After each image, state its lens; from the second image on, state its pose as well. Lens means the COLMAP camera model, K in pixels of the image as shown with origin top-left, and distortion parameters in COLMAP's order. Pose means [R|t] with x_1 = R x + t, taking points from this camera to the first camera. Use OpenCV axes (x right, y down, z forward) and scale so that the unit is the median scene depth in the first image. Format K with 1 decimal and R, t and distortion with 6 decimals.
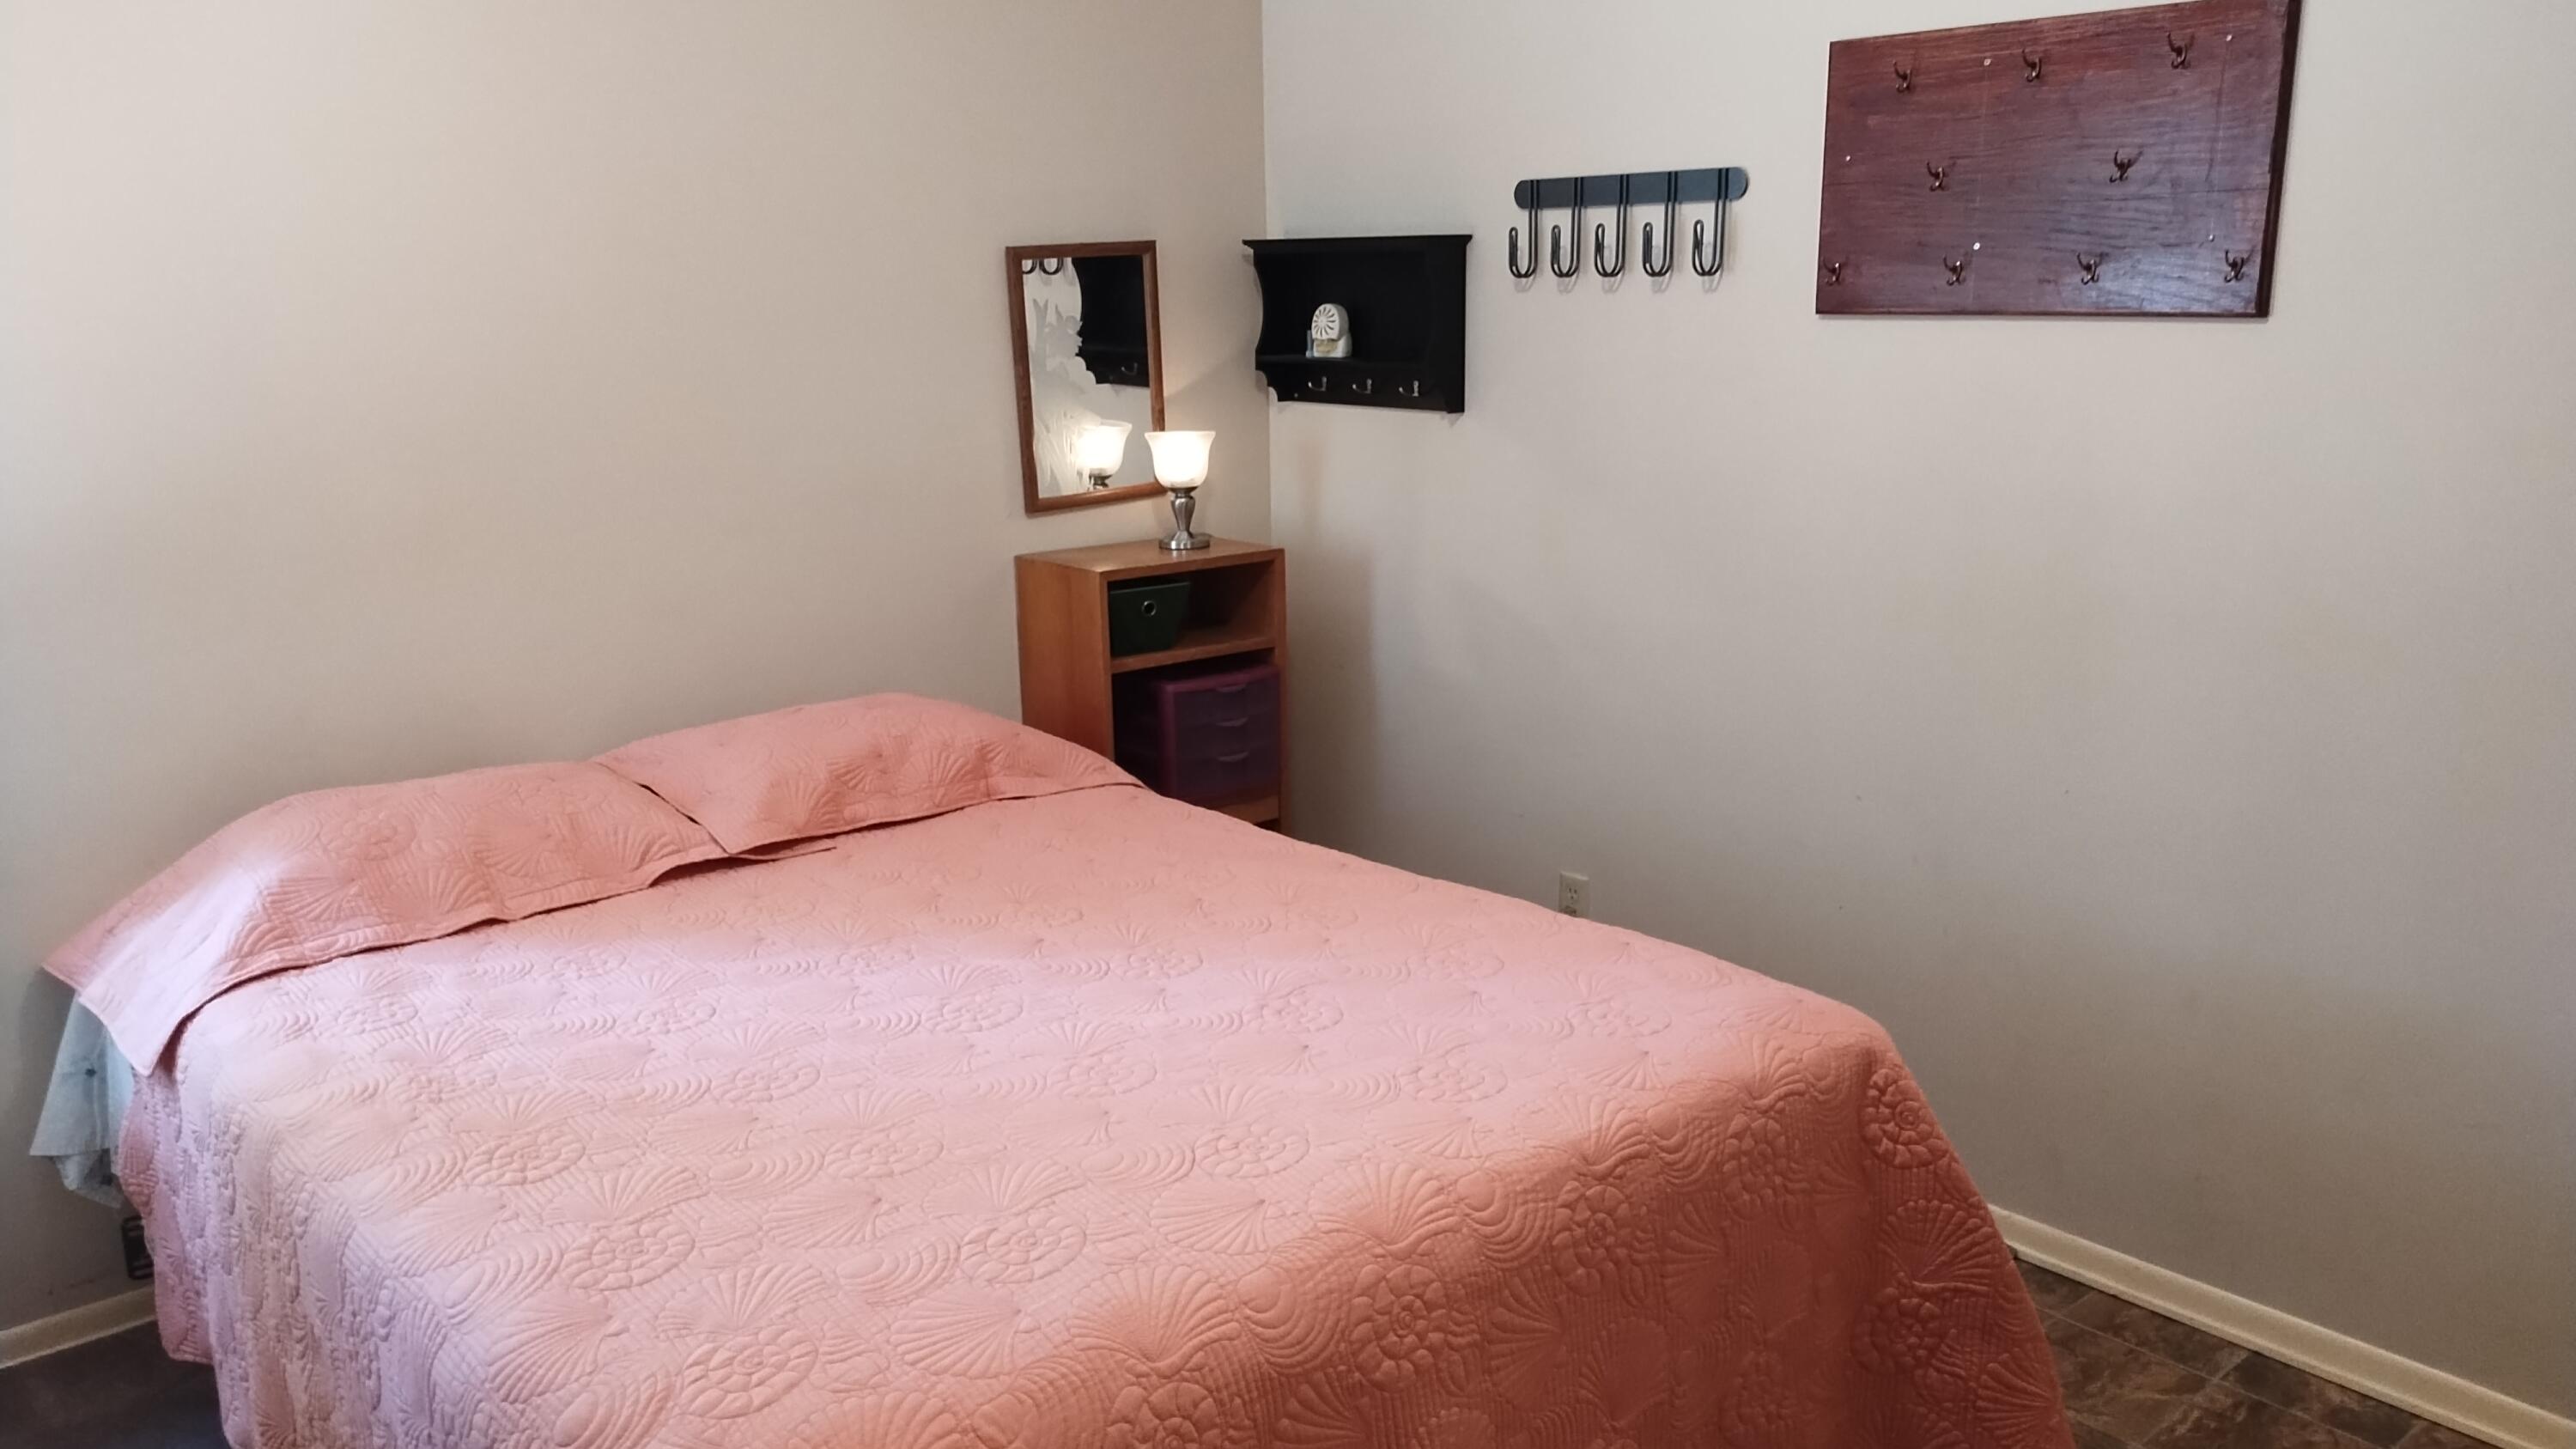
lens RADIAL K [[1913.2, 0, 1289.7], [0, 1913.2, 726.7], [0, 0, 1]] dist [0.039575, -0.033158]
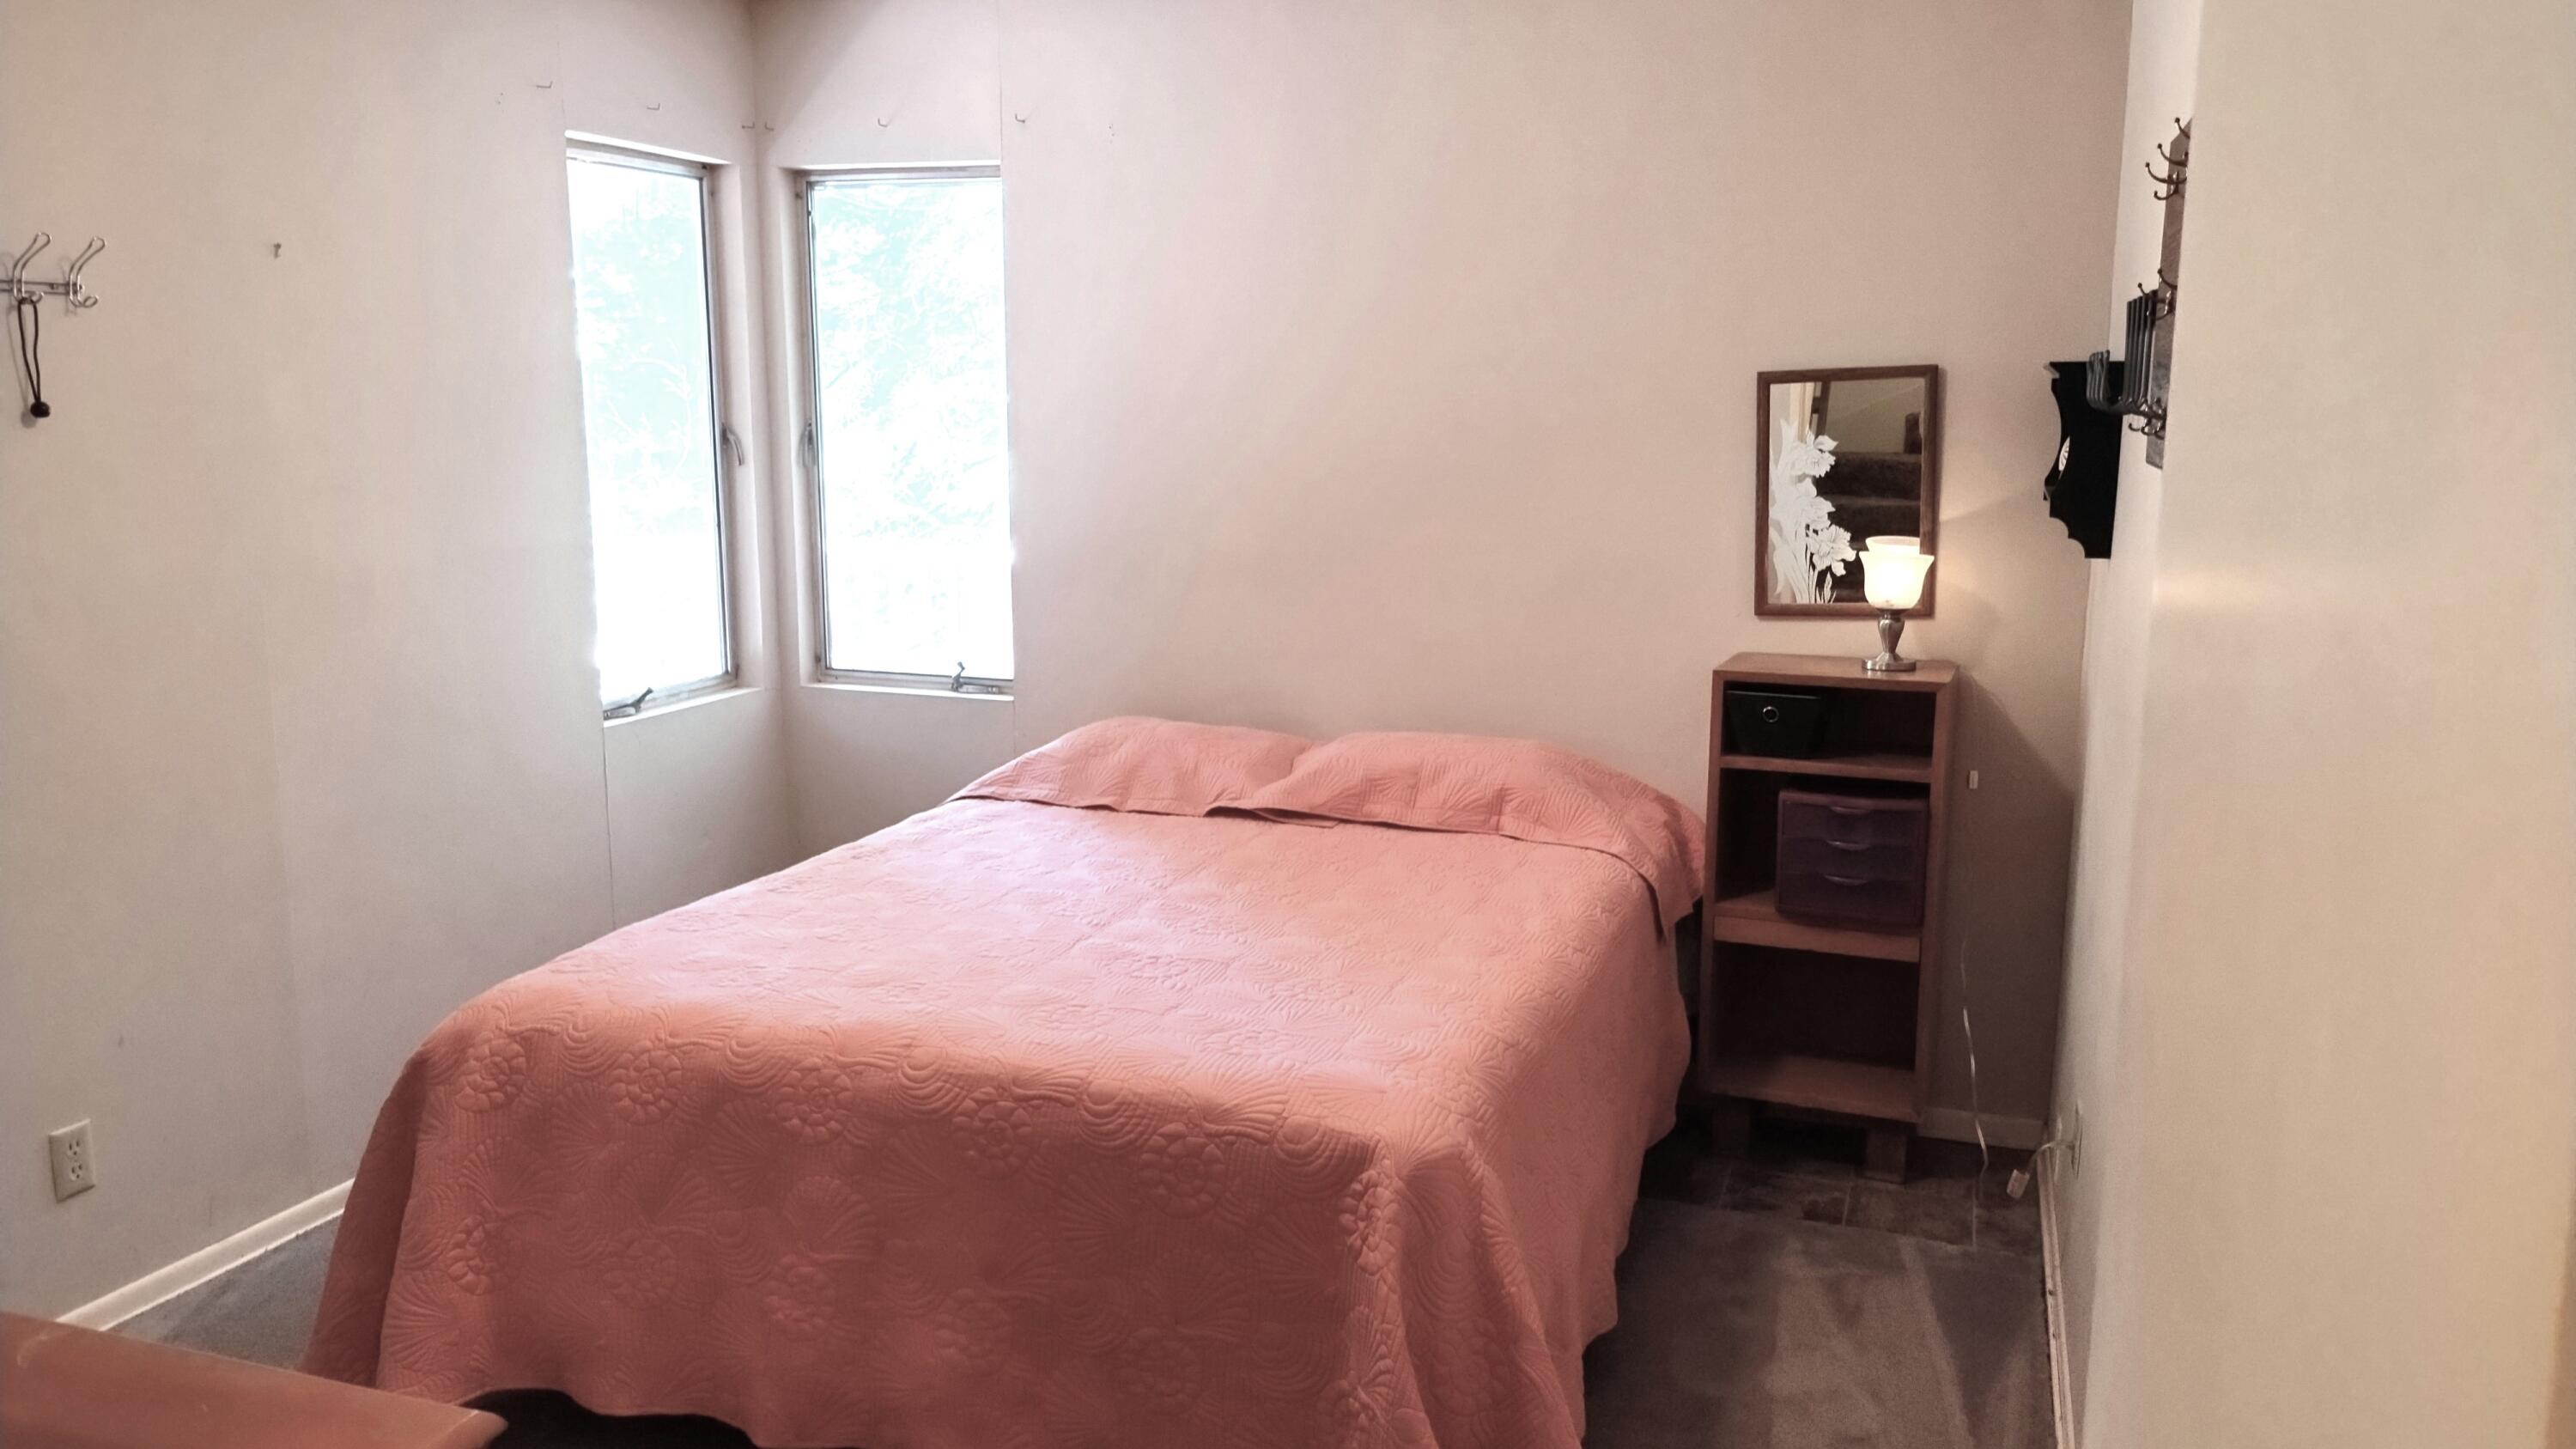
lens RADIAL K [[1913.2, 0, 1289.0], [0, 1913.2, 721.2], [0, 0, 1]] dist [0.039575, -0.033158]
pose [[0.494312, 0.165777, -0.853331, 0.802271], [-0.209507, 0.975430, 0.068135, -0.085864], [0.843660, 0.145099, 0.516899, 0.272204]]
